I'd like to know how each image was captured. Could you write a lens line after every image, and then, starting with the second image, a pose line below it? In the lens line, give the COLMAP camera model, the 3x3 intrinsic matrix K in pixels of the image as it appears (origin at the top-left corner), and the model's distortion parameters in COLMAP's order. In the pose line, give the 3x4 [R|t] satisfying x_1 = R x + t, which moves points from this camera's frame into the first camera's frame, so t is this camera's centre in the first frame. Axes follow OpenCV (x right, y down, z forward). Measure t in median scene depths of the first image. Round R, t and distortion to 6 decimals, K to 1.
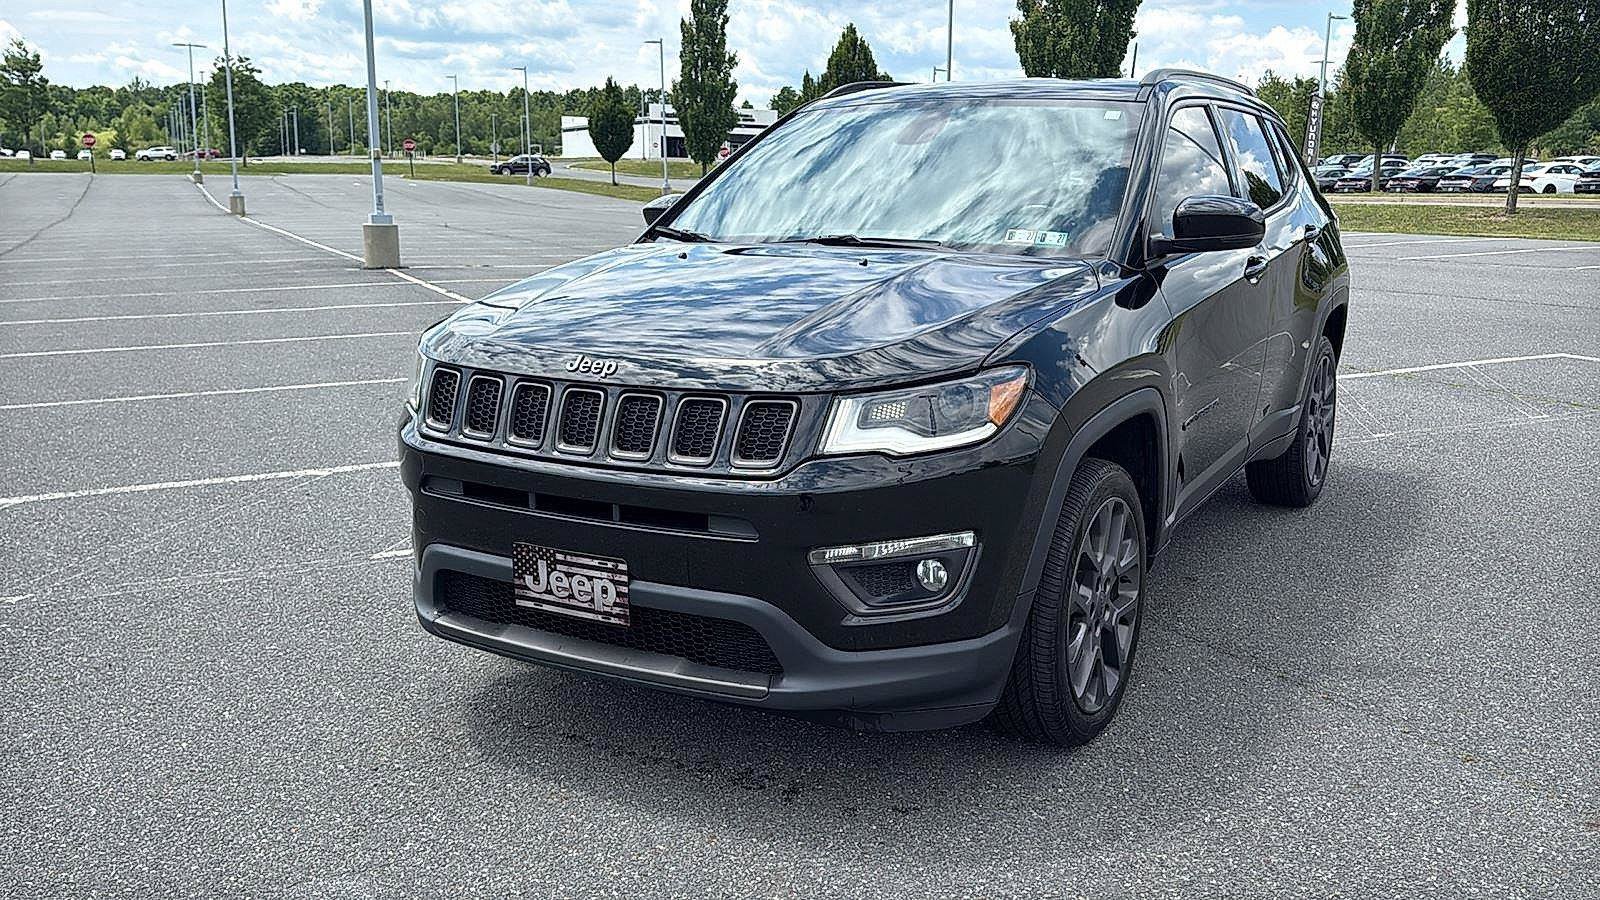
lens RADIAL K [[1390.2, 0, 805.0], [0, 1390.2, 477.6], [0, 0, 1]] dist [0.072840, -0.135161]
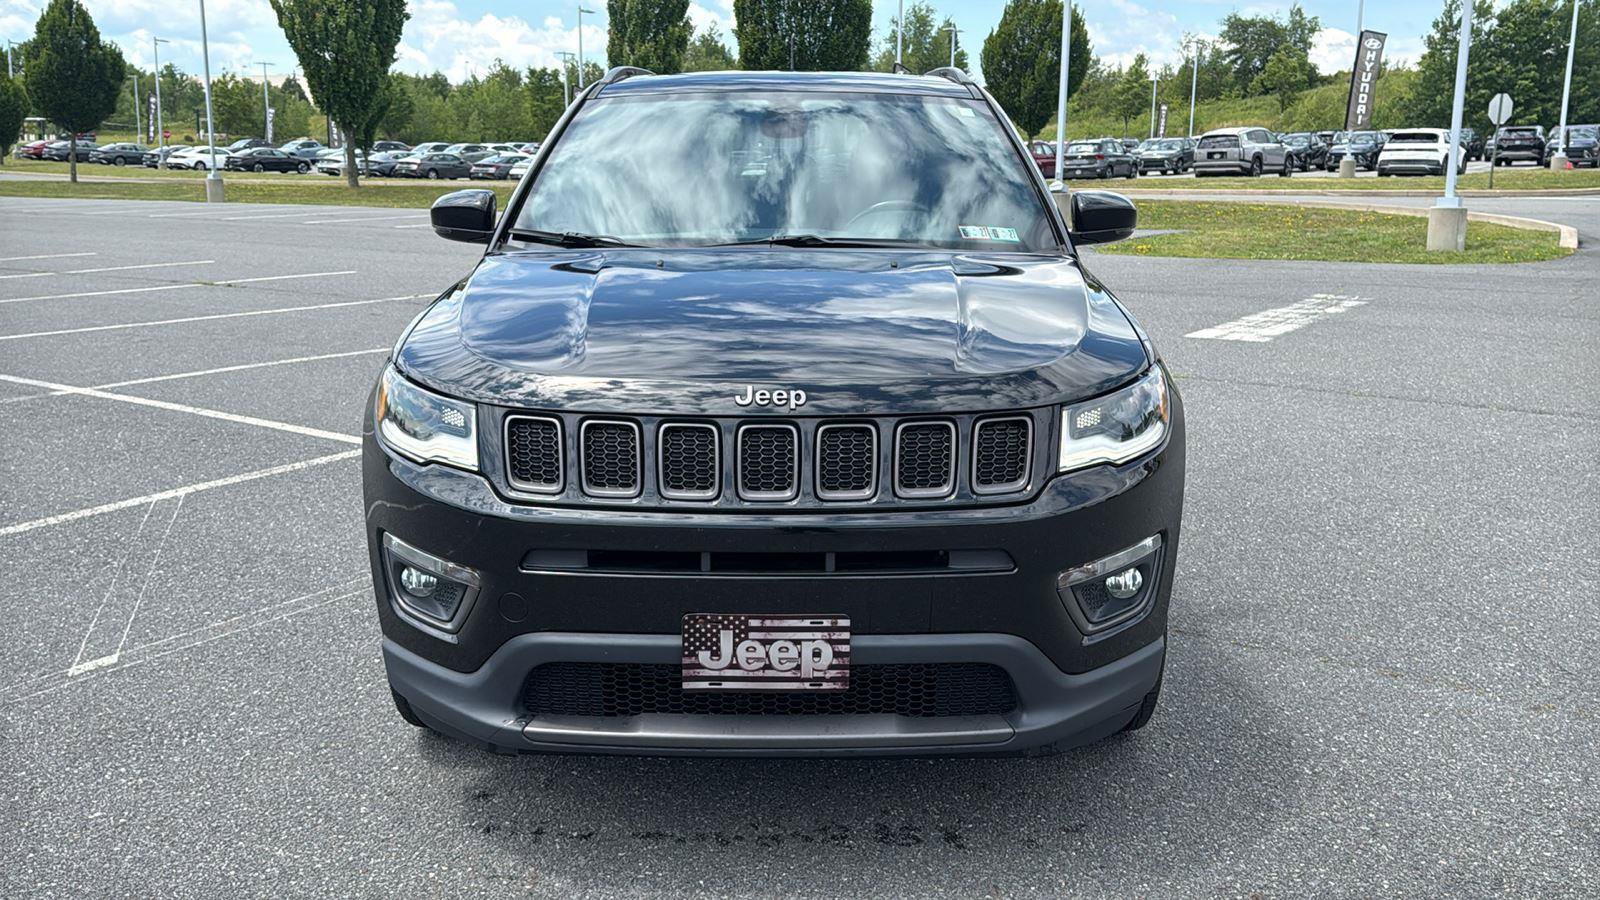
lens RADIAL K [[1383.7, 0, 800.0], [0, 1383.7, 450.0], [0, 0, 1]] dist [0.143116, -0.267516]
pose [[0.871293, -0.097761, 0.480928, -0.549291], [0.101688, 0.994654, 0.017961, -0.060696], [-0.480113, 0.033255, 0.876576, 0.239695]]
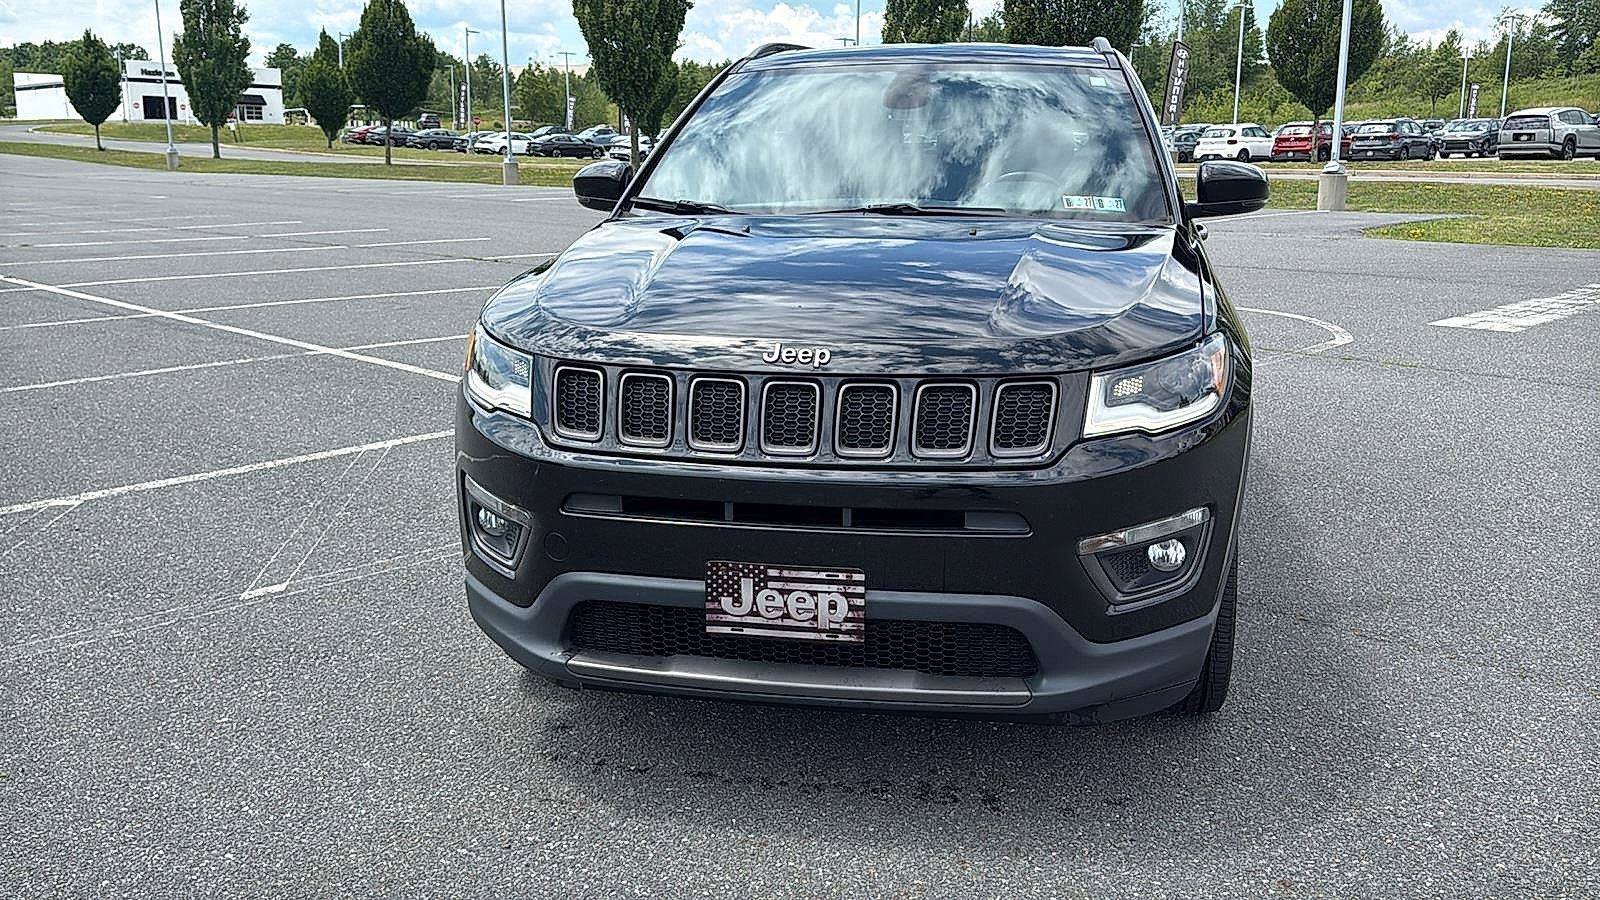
lens RADIAL K [[1380.5, 0, 836.8], [0, 1380.5, 449.7], [0, 0, 1]] dist [0.142202, -0.247474]
pose [[0.942443, -0.069161, 0.327135, -0.418896], [0.068249, 0.997566, 0.014281, -0.030530], [-0.327326, 0.008867, 0.944870, 0.158961]]
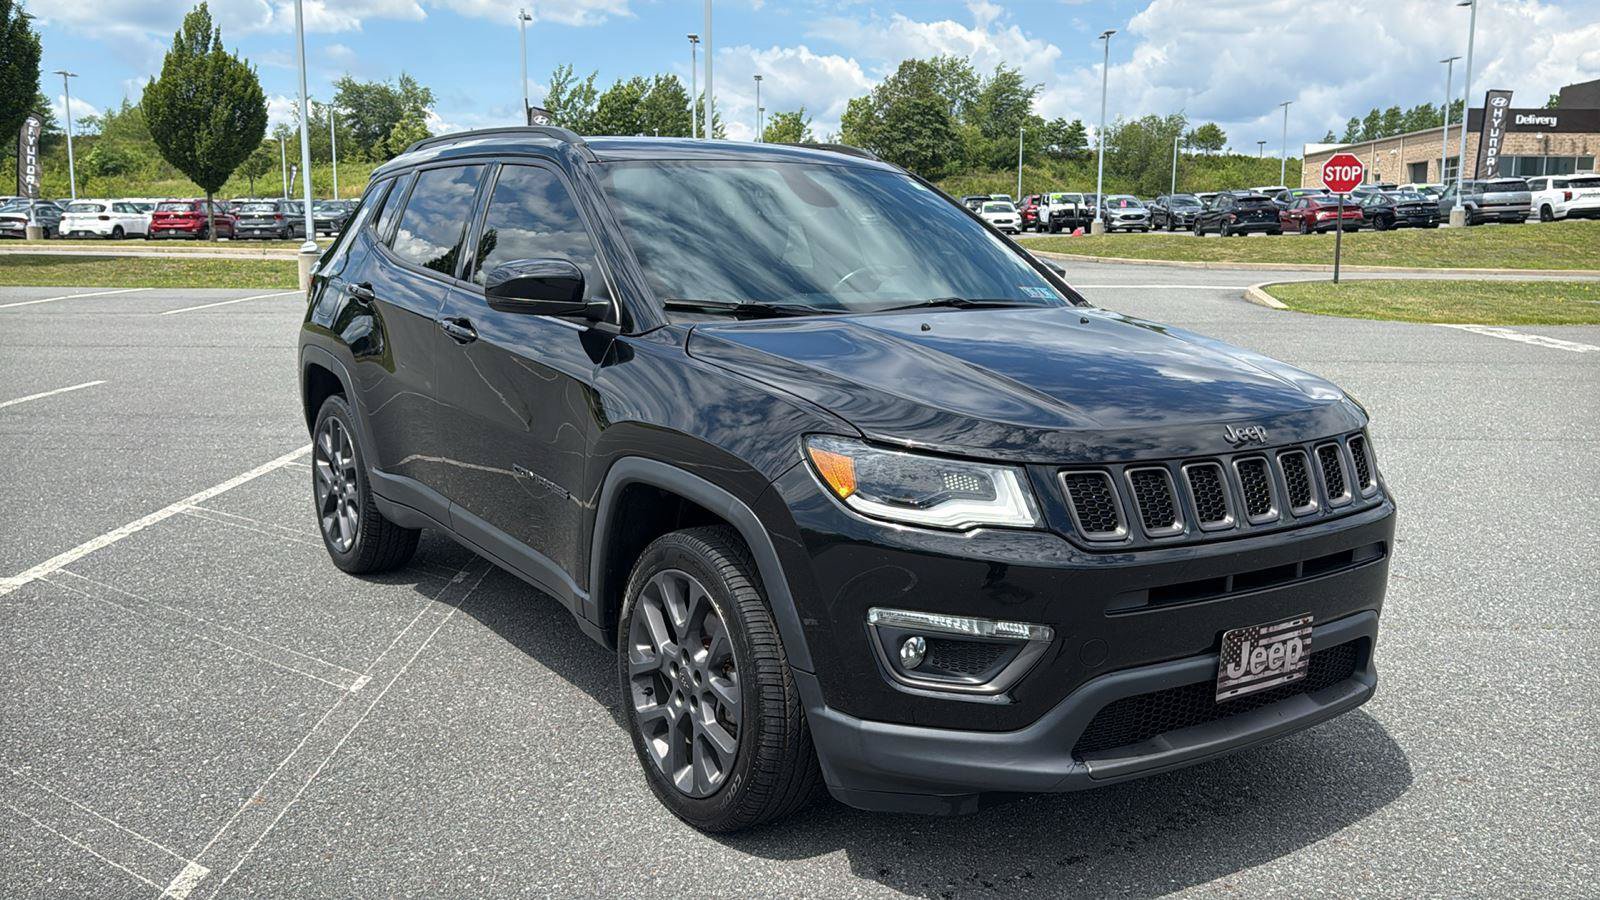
lens RADIAL K [[1383.7, 0, 800.0], [0, 1383.7, 450.0], [0, 0, 1]] dist [0.143116, -0.267516]
pose [[0.430302, -0.138919, 0.891932, -1.173446], [0.182913, 0.981008, 0.064548, -0.190067], [-0.883959, 0.135371, 0.447539, 0.830193]]
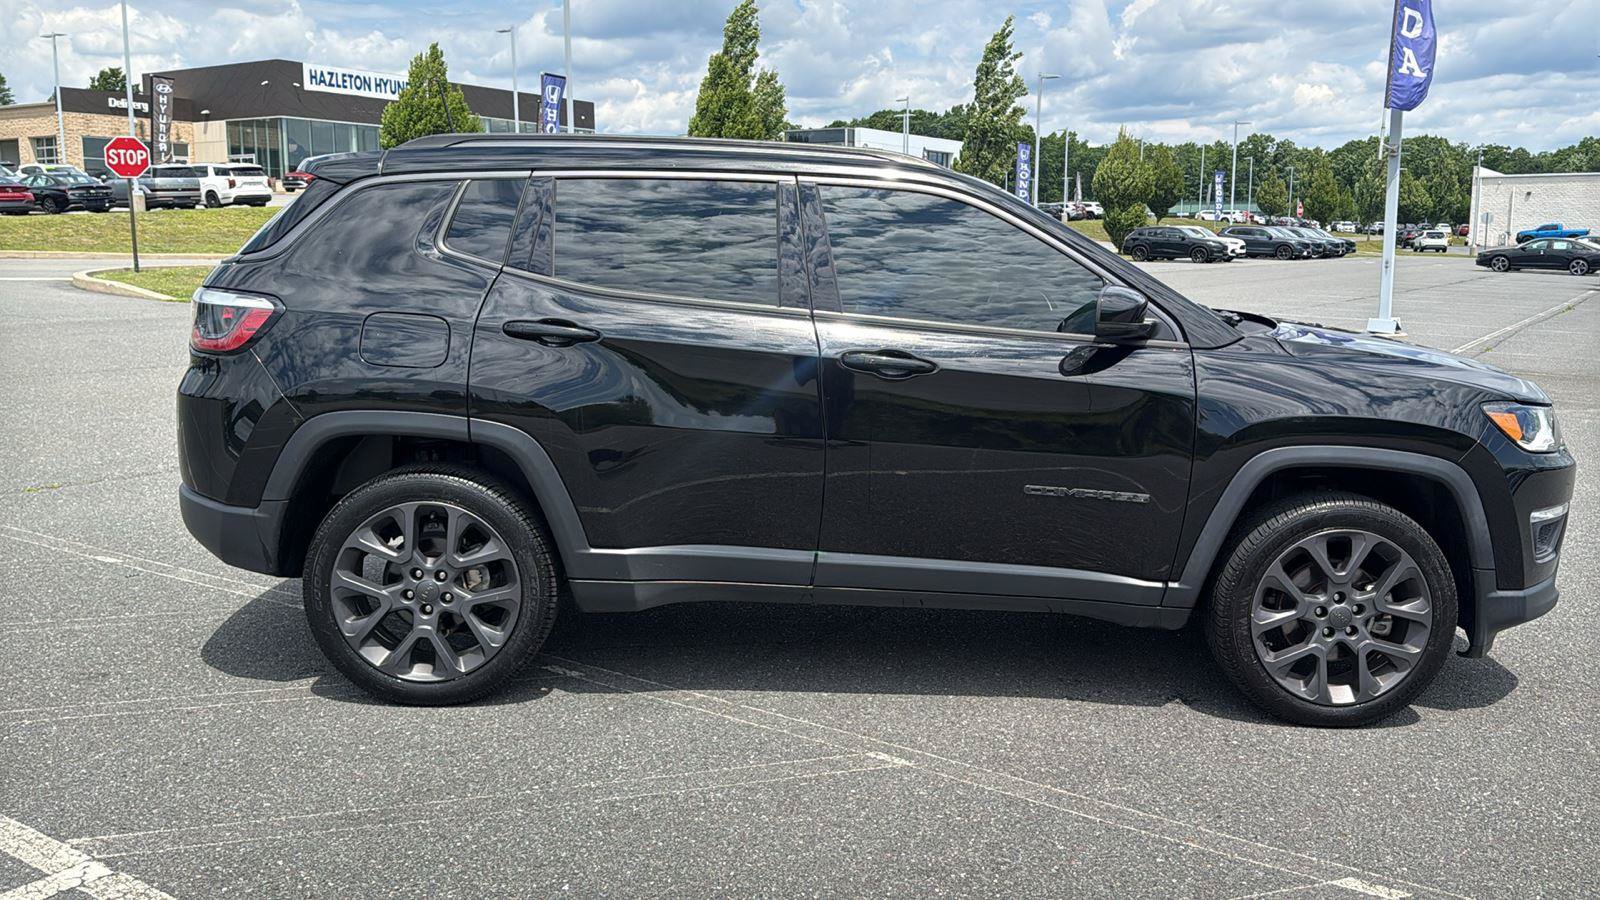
lens RADIAL K [[1380.1, 0, 826.4], [0, 1380.1, 424.6], [0, 0, 1]] dist [0.134570, -0.209706]
pose [[-0.533796, -0.128526, 0.835789, -1.129429], [0.160173, 0.955121, 0.249175, -0.563089], [-0.830305, 0.266880, -0.489254, 2.456220]]
